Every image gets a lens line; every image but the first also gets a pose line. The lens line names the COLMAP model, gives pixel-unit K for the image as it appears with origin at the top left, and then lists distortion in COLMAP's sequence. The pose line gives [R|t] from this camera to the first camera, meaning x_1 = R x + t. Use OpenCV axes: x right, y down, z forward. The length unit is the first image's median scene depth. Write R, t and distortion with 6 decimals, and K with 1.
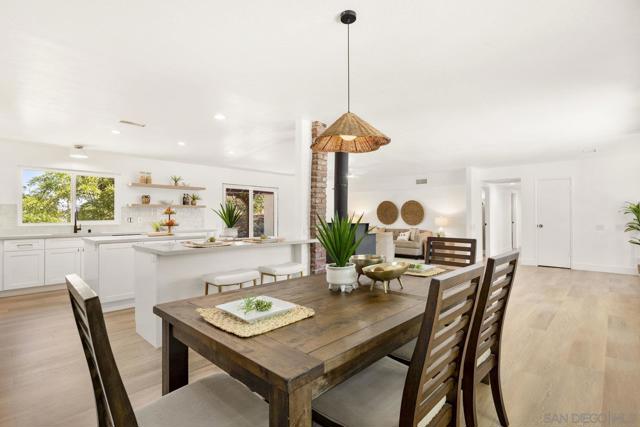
lens RADIAL K [[302.5, 0, 322.7], [0, 302.5, 216.2], [0, 0, 1]] dist [0.000366, 0.000382]
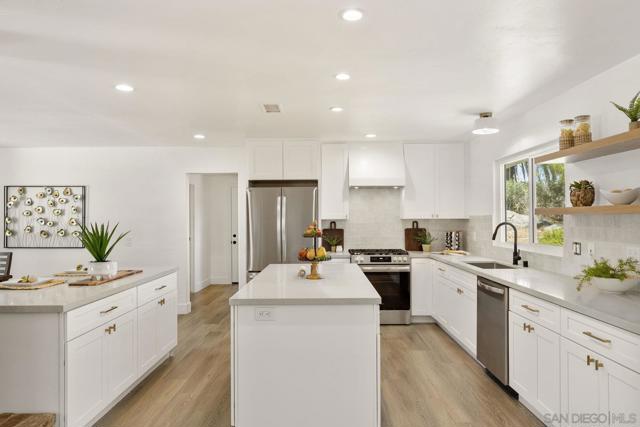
lens RADIAL K [[417.4, 0, 321.3], [0, 417.4, 211.8], [0, 0, 1]] dist [0.001355, -0.000446]
pose [[-0.725110, -0.002517, -0.688629, -0.025202], [0.010404, 0.999839, -0.014610, -0.027481], [0.688555, -0.017758, -0.724967, 1.046768]]
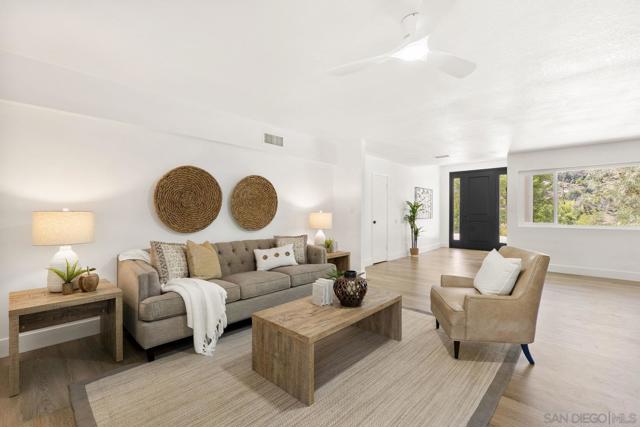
lens RADIAL K [[280.5, 0, 321.9], [0, 280.5, 212.7], [0, 0, 1]] dist [-0.002826, -0.000040]
pose [[-0.018752, 0.002314, 0.999821, -0.168641], [-0.004274, 0.999988, -0.002394, 0.005224], [-0.999815, -0.004319, -0.018741, 1.227557]]
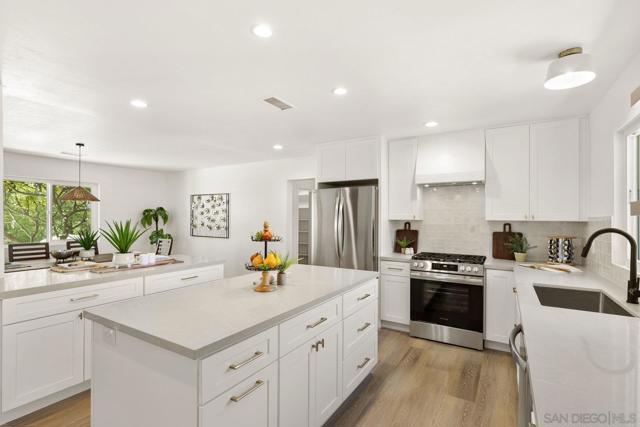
lens RADIAL K [[302.5, 0, 322.7], [0, 302.5, 216.2], [0, 0, 1]] dist [0.000366, 0.000382]
pose [[-0.975555, -0.002562, -0.219741, -0.345883], [-0.000722, 0.999964, -0.008455, -0.026411], [0.219754, -0.008090, -0.975522, 0.987348]]
